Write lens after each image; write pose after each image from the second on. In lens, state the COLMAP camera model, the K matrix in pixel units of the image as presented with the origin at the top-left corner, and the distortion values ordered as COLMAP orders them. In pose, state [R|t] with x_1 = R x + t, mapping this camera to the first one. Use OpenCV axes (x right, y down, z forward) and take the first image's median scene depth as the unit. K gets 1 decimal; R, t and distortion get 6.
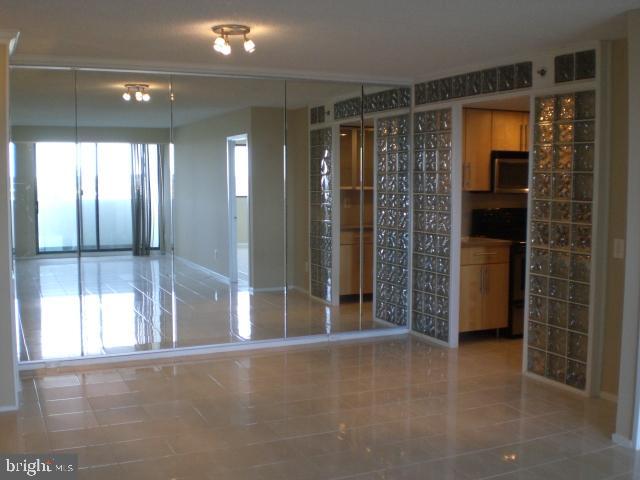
lens RADIAL K [[724.4, 0, 320.0], [0, 724.4, 240.0], [0, 0, 1]] dist [-0.095009, 0.000295]
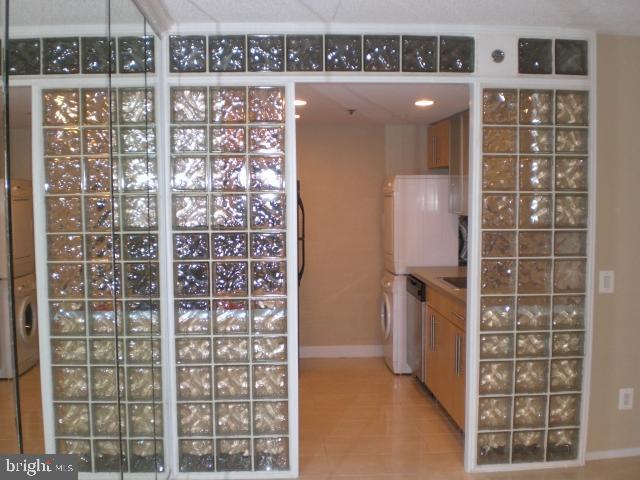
lens RADIAL K [[724.4, 0, 320.0], [0, 724.4, 240.0], [0, 0, 1]] dist [-0.095009, 0.000295]
pose [[0.364898, -0.056519, 0.929331, -0.445181], [0.090641, 0.995571, 0.024958, -0.080186], [-0.926625, 0.075129, 0.368404, 0.903533]]
